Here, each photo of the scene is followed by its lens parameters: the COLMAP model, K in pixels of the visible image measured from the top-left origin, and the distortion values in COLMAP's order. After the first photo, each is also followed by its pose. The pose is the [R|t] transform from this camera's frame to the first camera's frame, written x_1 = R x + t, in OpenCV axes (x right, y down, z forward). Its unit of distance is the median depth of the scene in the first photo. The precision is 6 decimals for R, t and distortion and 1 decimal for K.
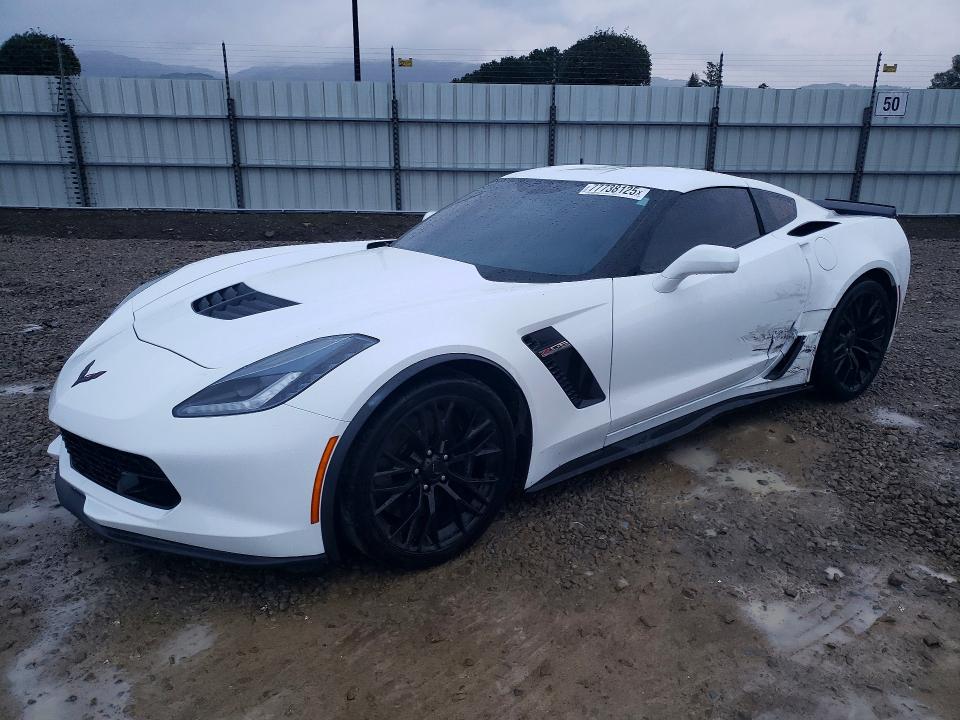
lens RADIAL K [[768.1, 0, 476.0], [0, 768.1, 363.0], [0, 0, 1]] dist [0.011684, 0.009469]
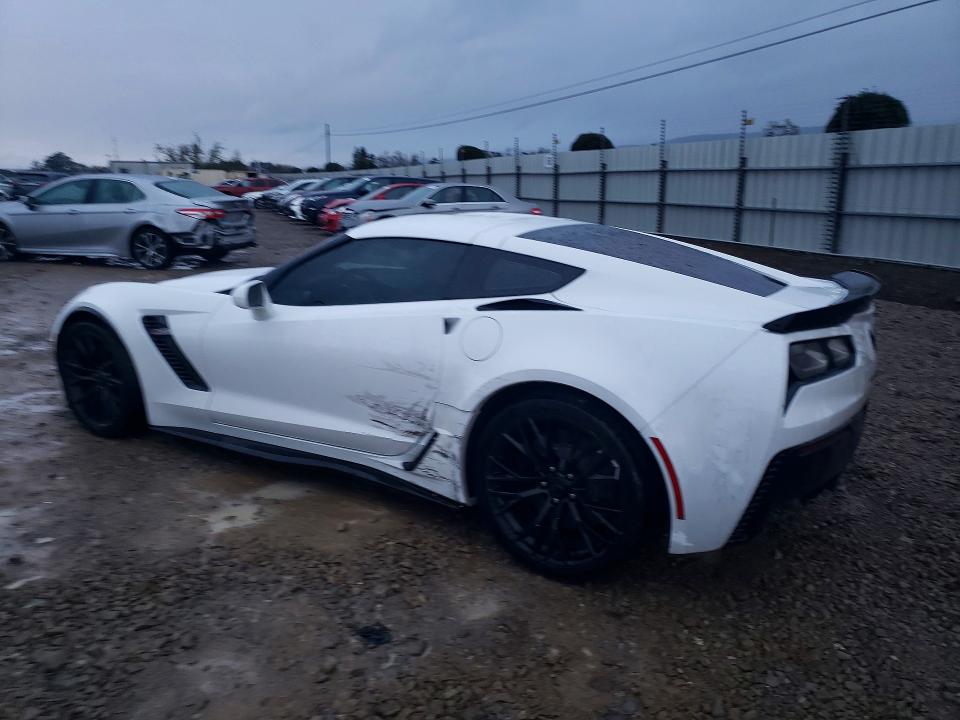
lens RADIAL K [[768.1, 0, 476.0], [0, 768.1, 363.0], [0, 0, 1]] dist [0.011684, 0.009469]
pose [[0.334874, 0.212401, -0.918011, 1.181358], [-0.277002, 0.953404, 0.119545, -0.214403], [0.900627, 0.214259, 0.378106, 0.753244]]
